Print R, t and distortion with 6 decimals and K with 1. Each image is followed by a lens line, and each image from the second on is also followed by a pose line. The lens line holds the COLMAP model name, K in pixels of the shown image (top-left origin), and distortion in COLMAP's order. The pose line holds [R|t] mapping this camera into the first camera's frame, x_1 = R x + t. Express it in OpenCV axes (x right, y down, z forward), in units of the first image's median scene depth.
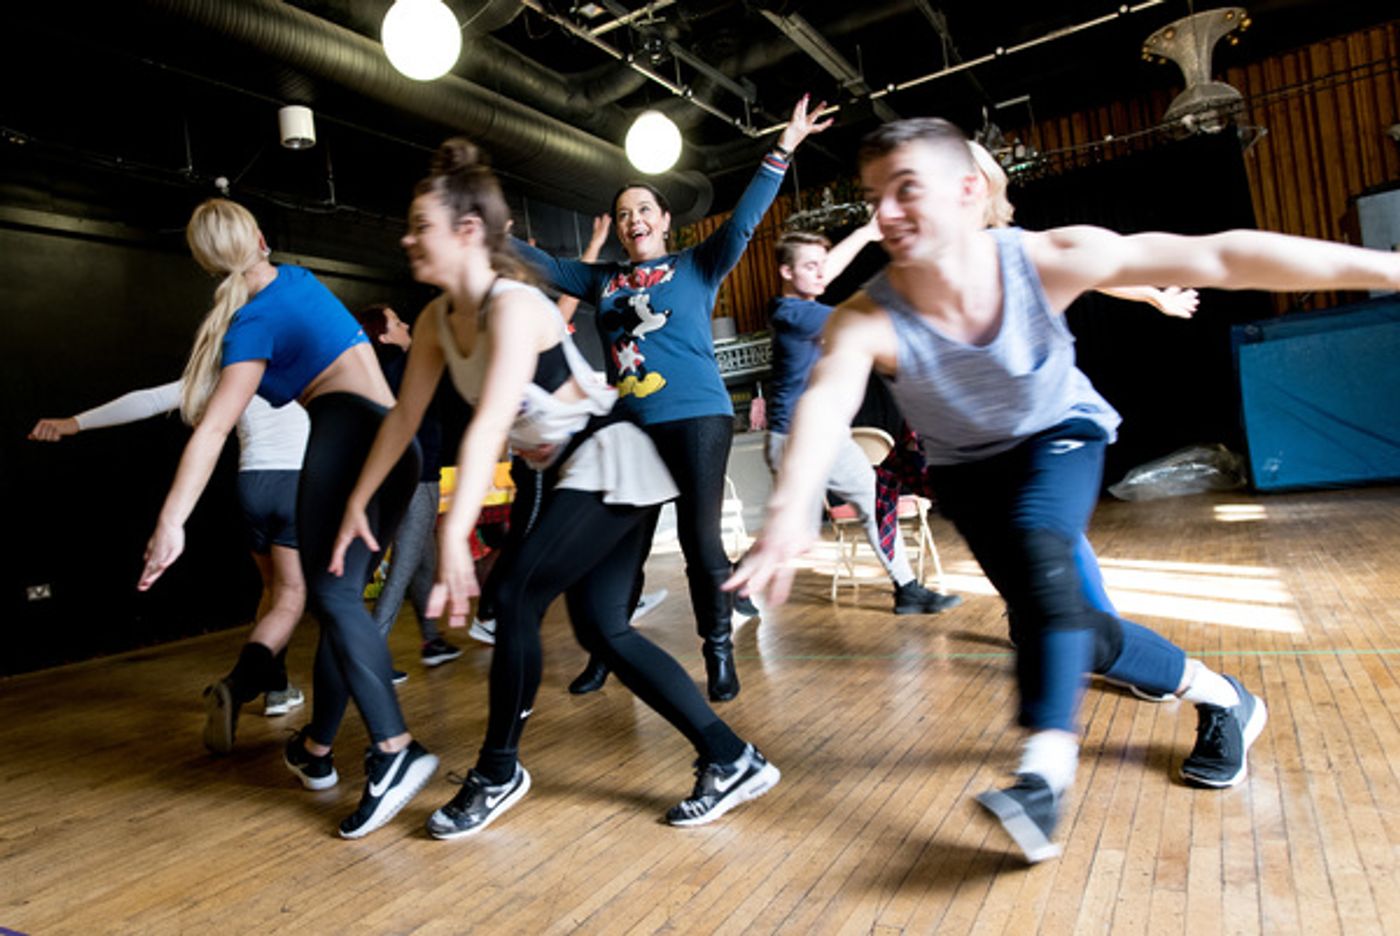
lens RADIAL K [[997.9, 0, 698.3], [0, 997.9, 451.7], [0, 0, 1]] dist [0.006145, 0.006279]
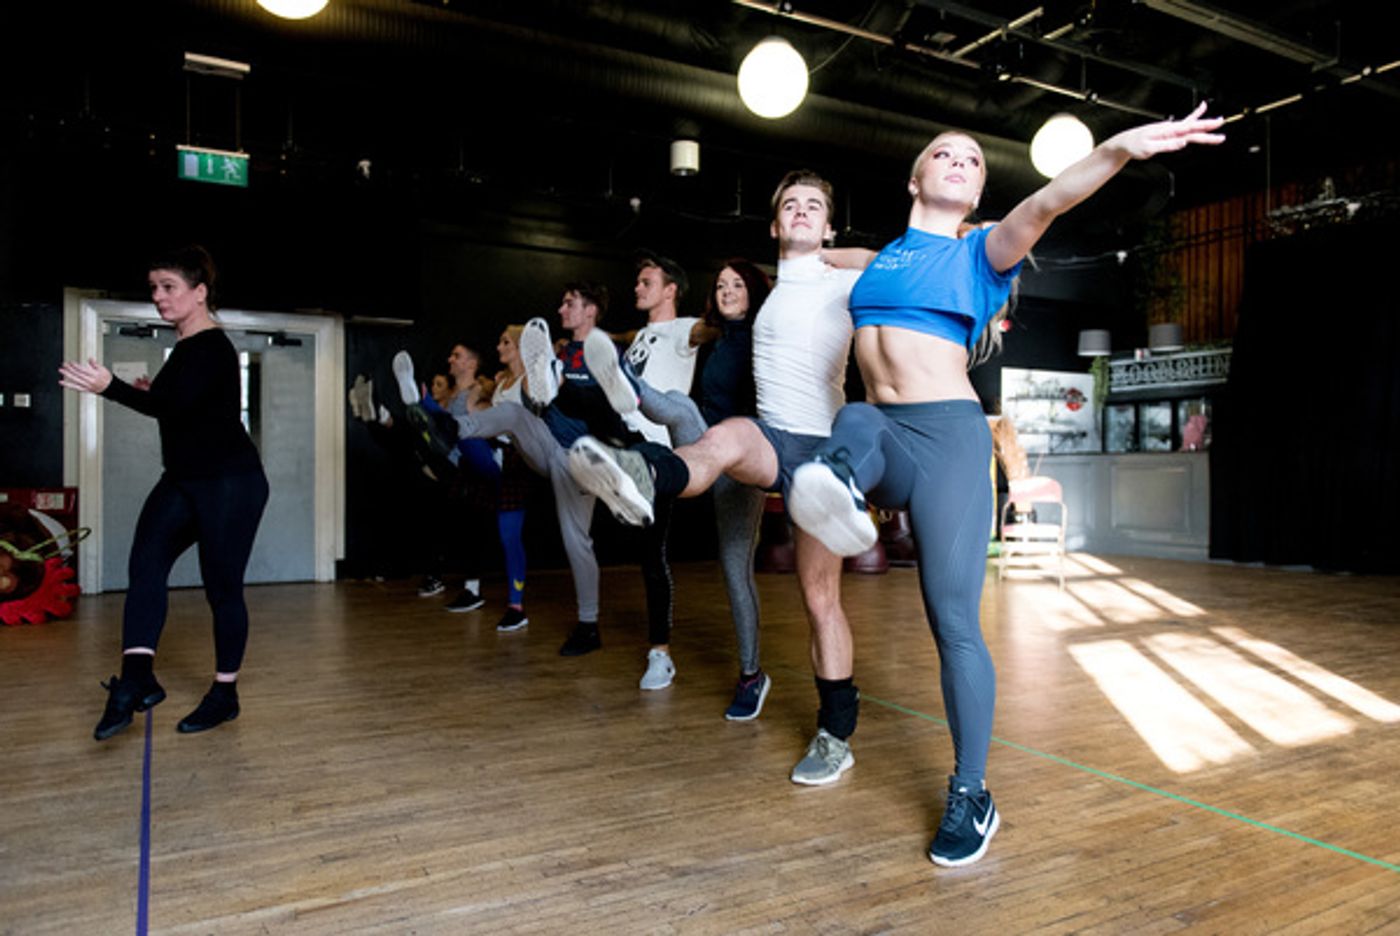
lens RADIAL K [[997.9, 0, 698.3], [0, 997.9, 451.7], [0, 0, 1]] dist [0.006145, 0.006279]
pose [[0.869739, 0.119893, -0.478727, 0.145222], [-0.106719, 0.992781, 0.054749, -0.030429], [0.481835, 0.003472, 0.876255, -0.017747]]
